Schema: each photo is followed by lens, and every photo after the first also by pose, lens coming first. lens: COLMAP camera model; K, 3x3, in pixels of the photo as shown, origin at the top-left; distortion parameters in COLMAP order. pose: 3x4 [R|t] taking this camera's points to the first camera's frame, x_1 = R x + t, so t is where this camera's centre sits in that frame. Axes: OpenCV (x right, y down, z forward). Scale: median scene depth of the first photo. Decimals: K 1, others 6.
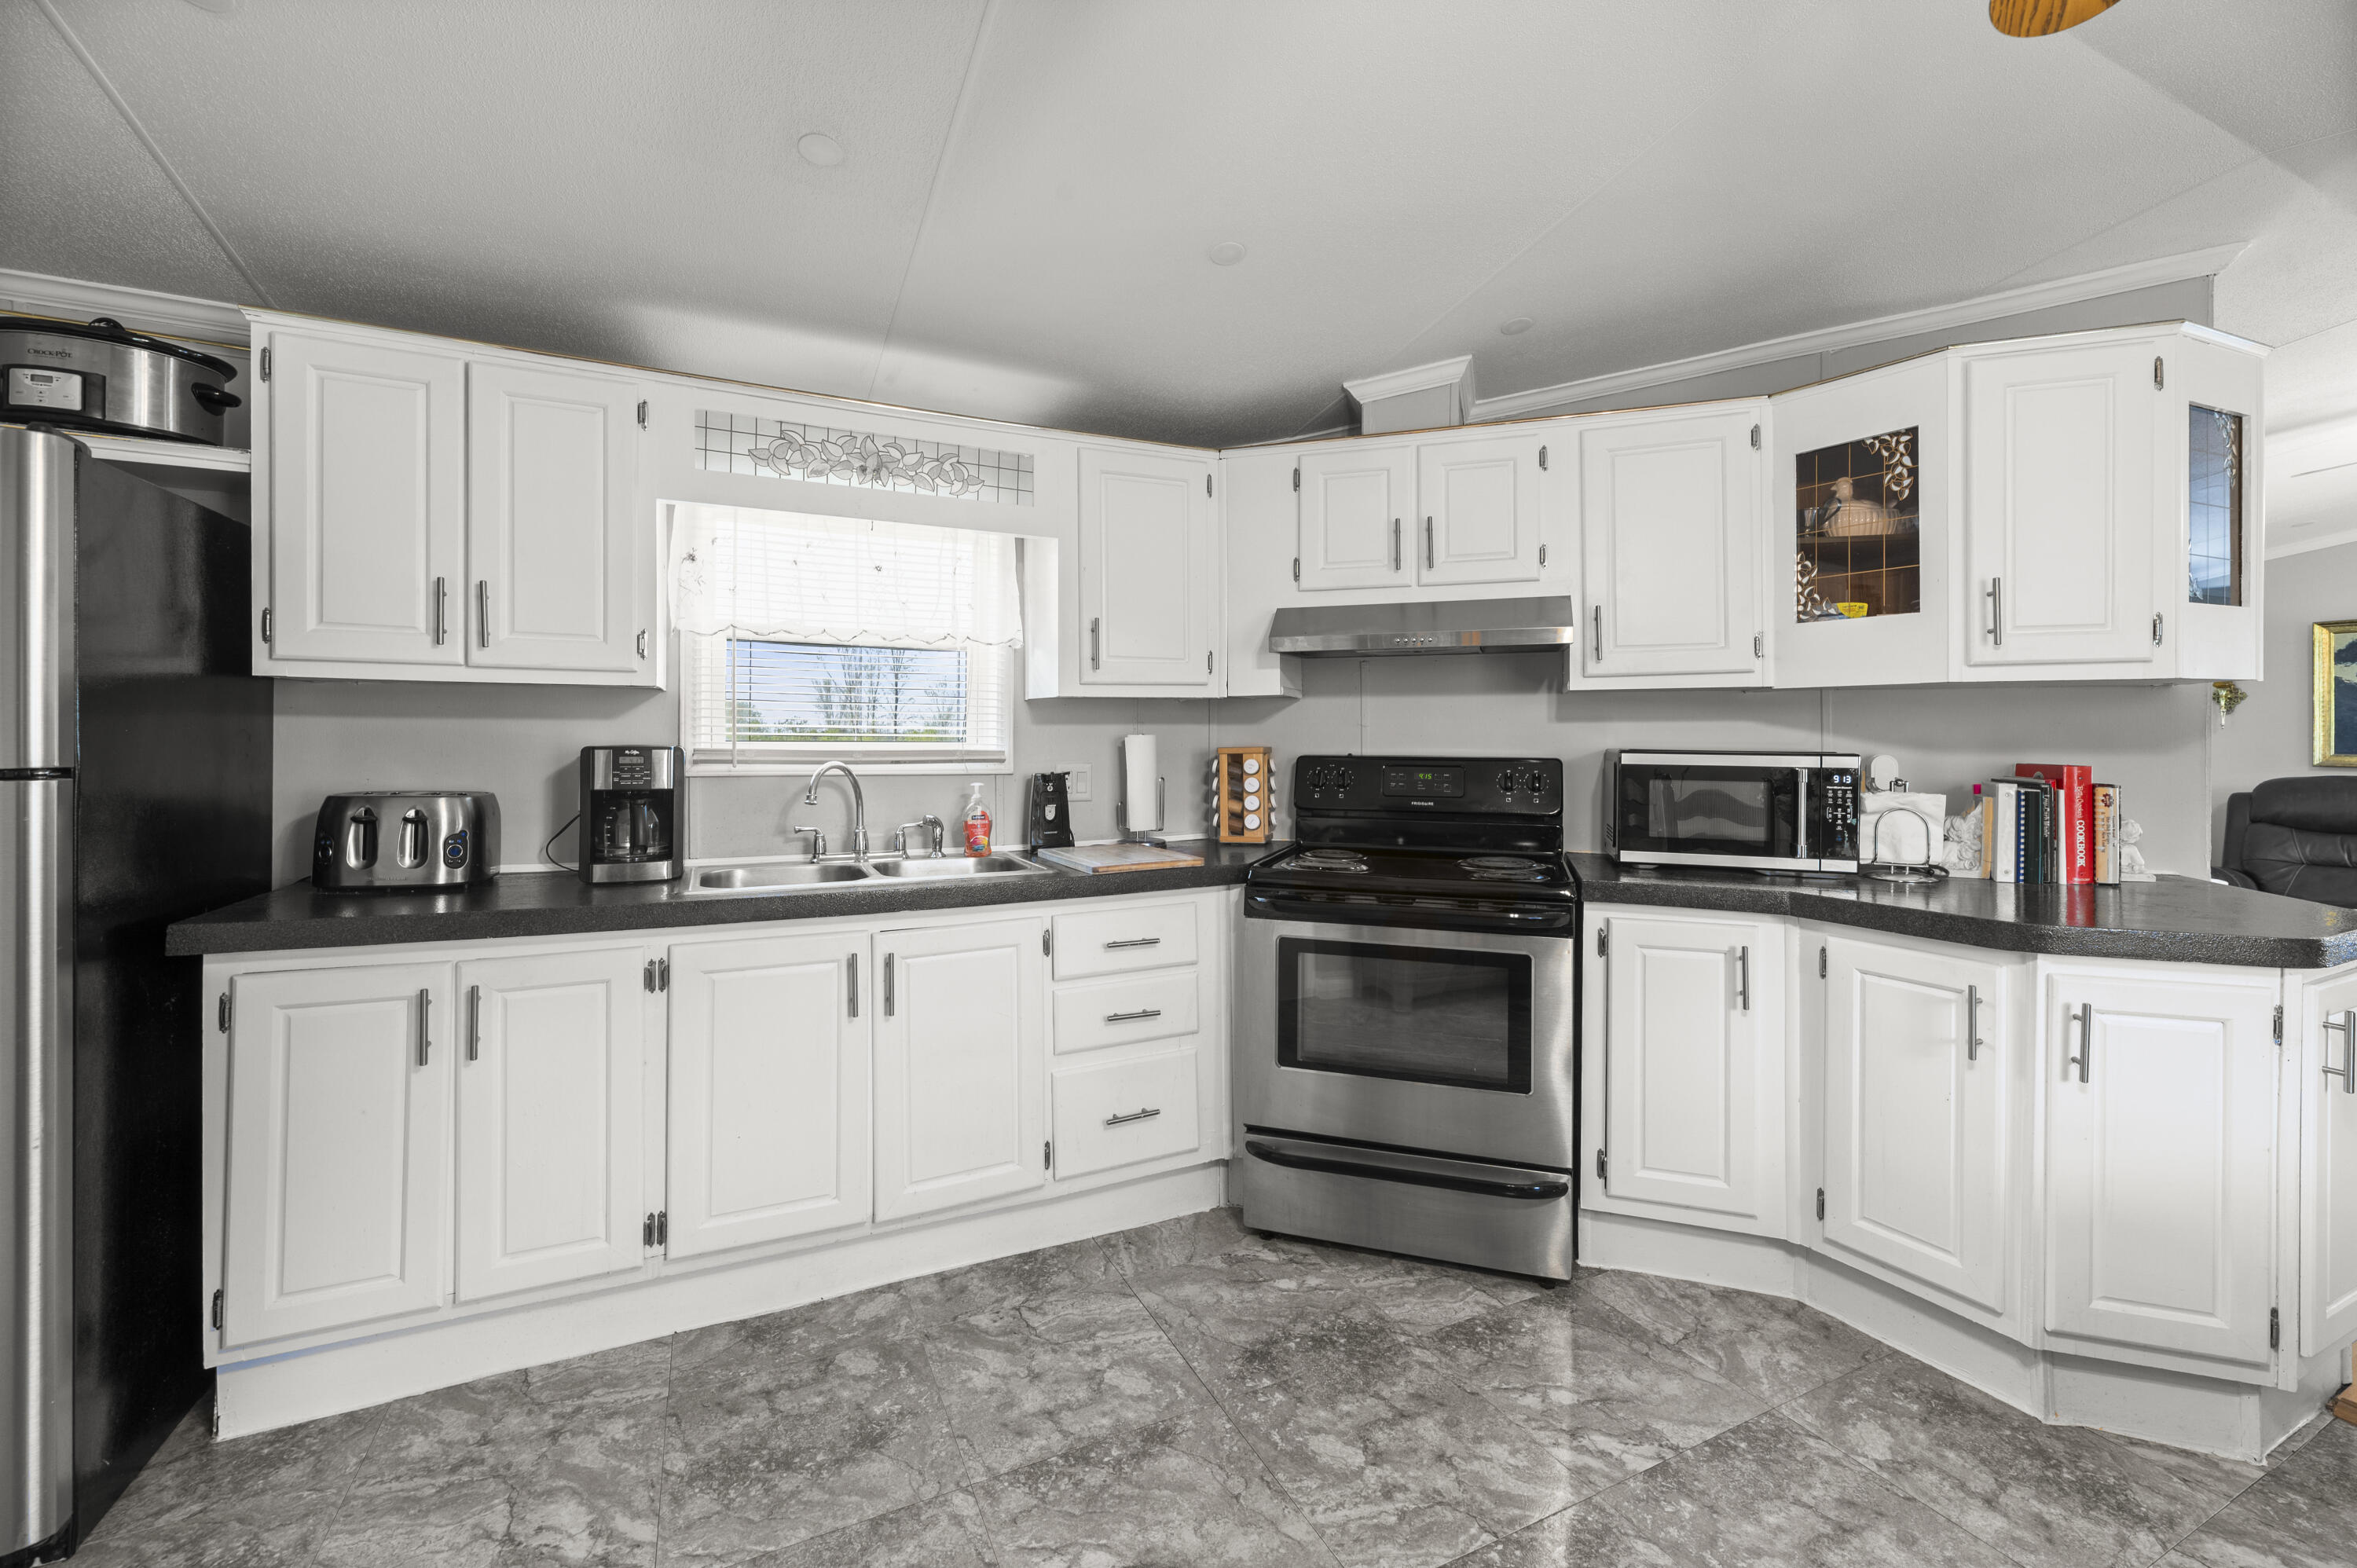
lens RADIAL K [[963.5, 0, 1165.7], [0, 963.5, 730.5], [0, 0, 1]] dist [-0.003174, 0.001170]
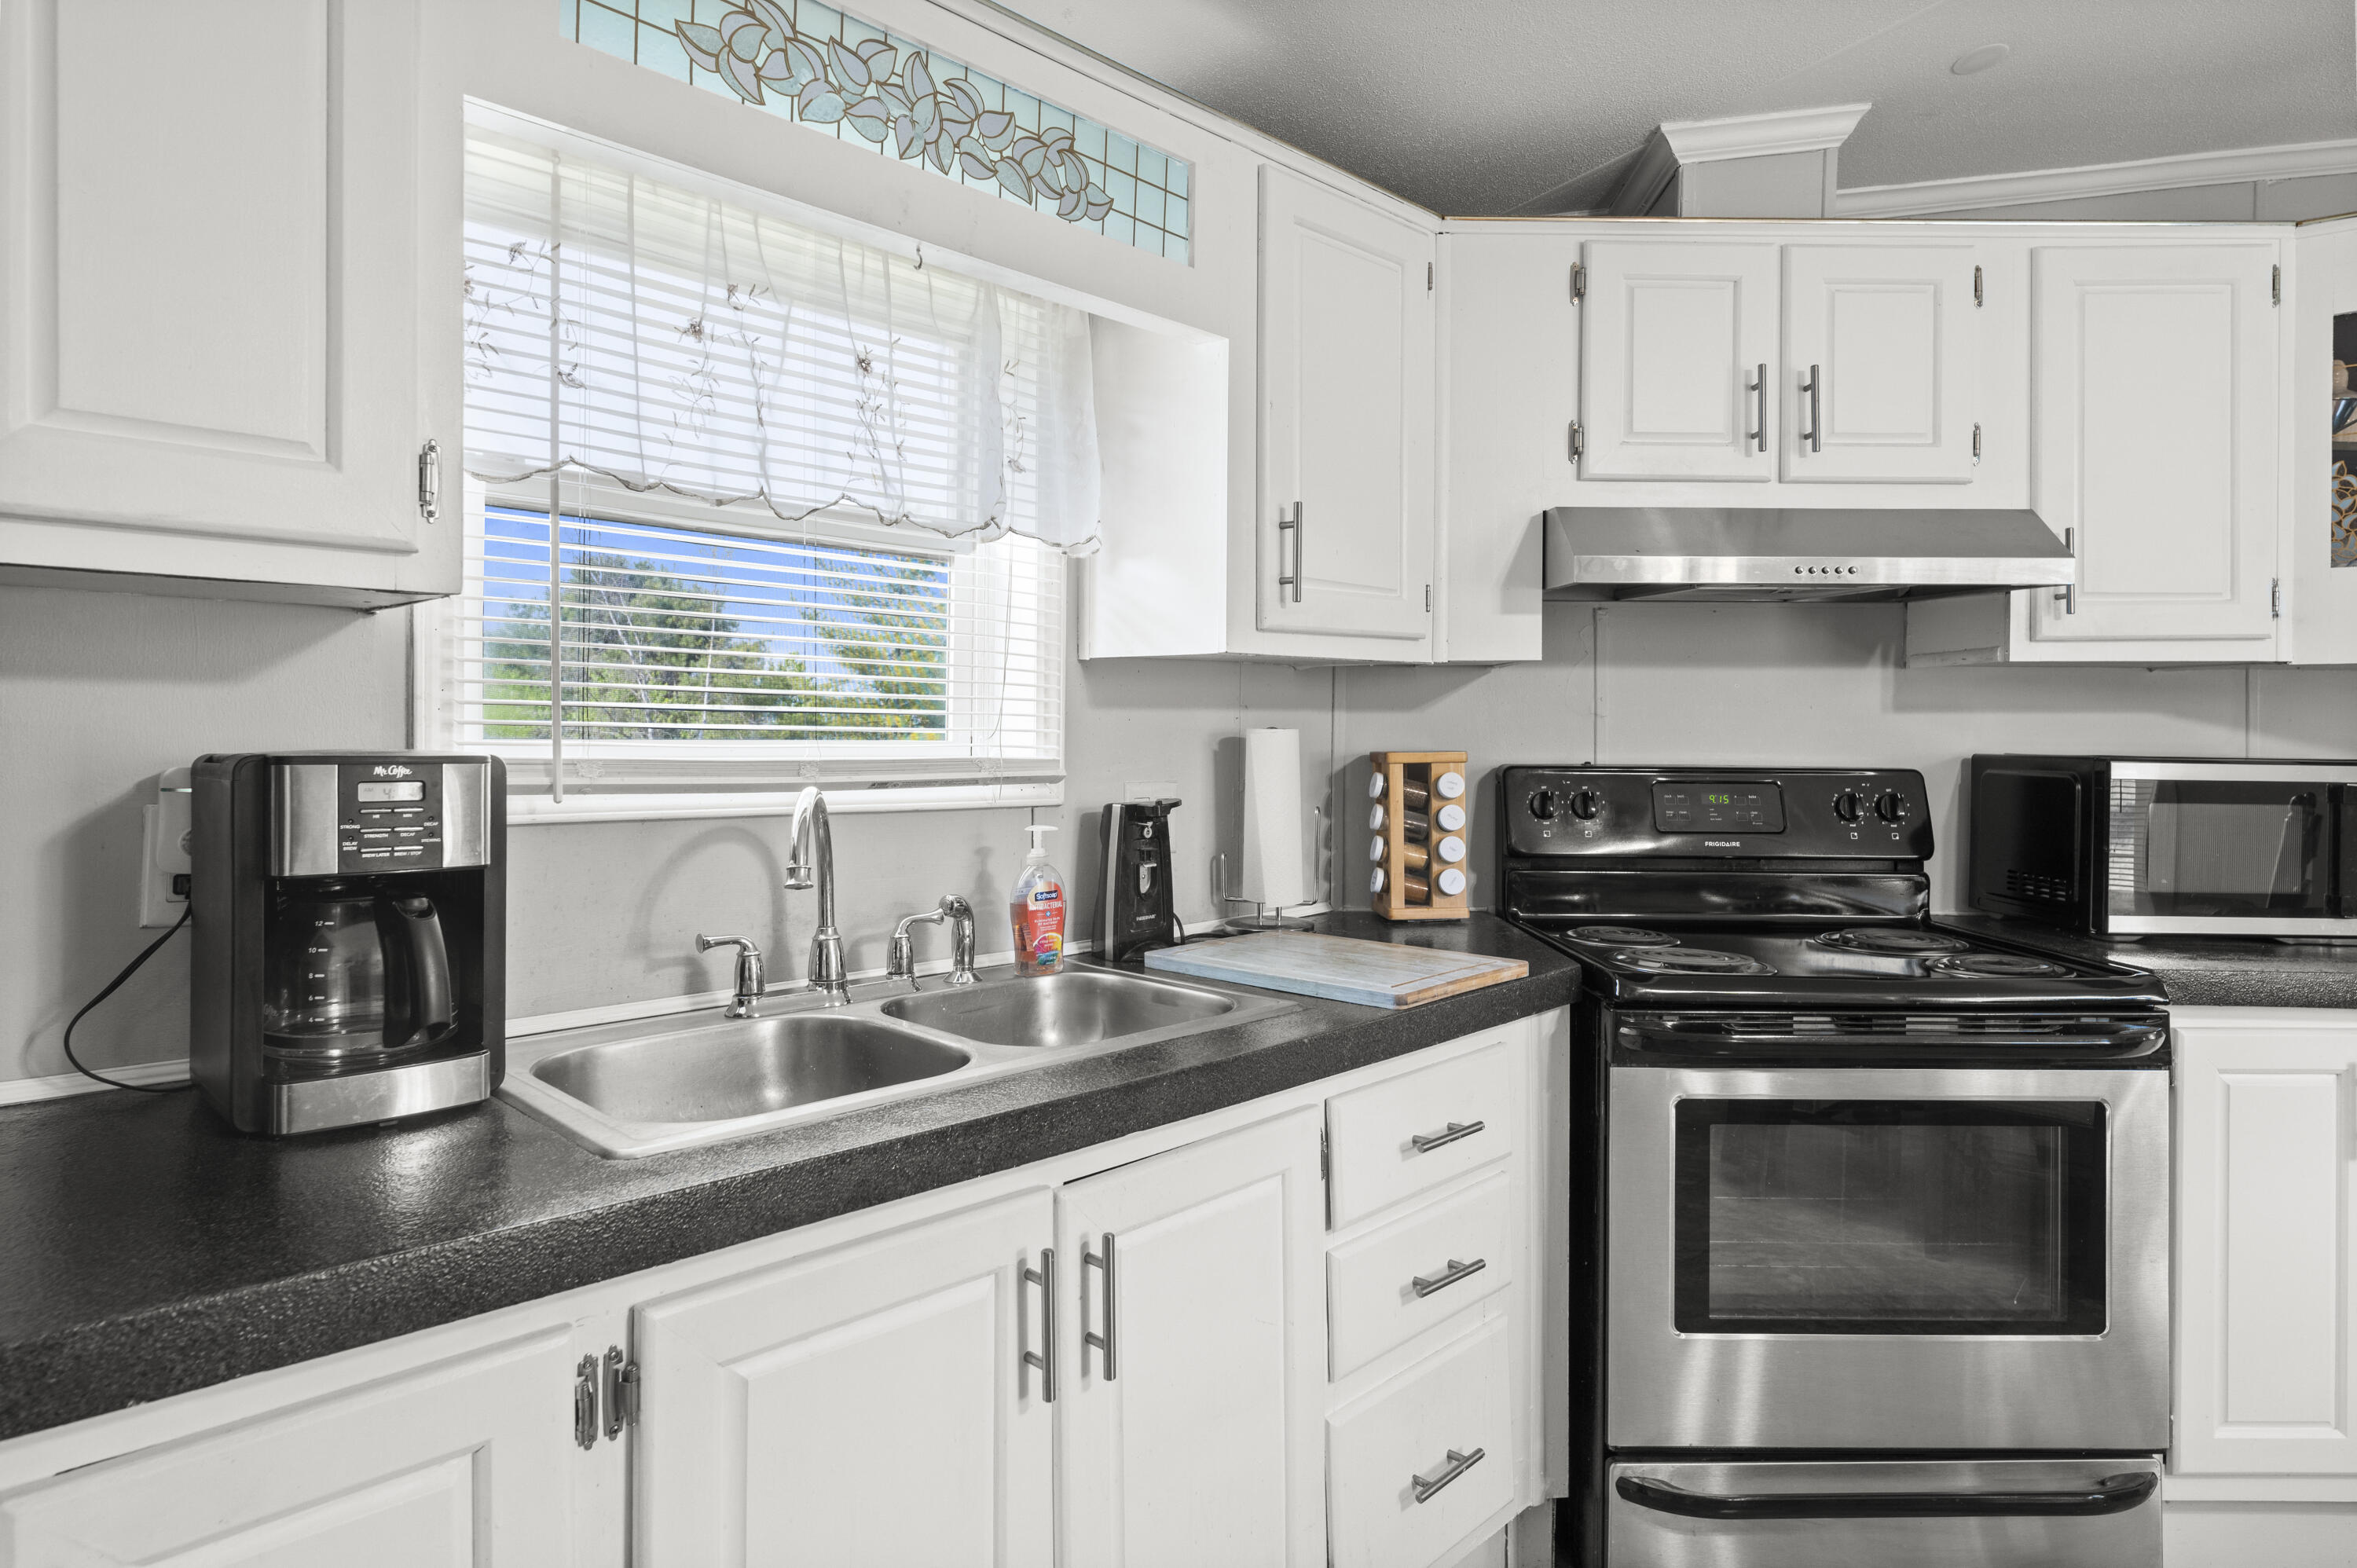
lens RADIAL K [[1308.1, 0, 1111.2], [0, 1308.1, 740.5], [0, 0, 1]] dist [-0.001985, 0.000139]
pose [[0.942924, 0.001607, 0.333004, -0.394034], [-0.006591, 0.999883, 0.013839, 0.001652], [-0.332942, -0.015244, 0.942824, 0.370338]]
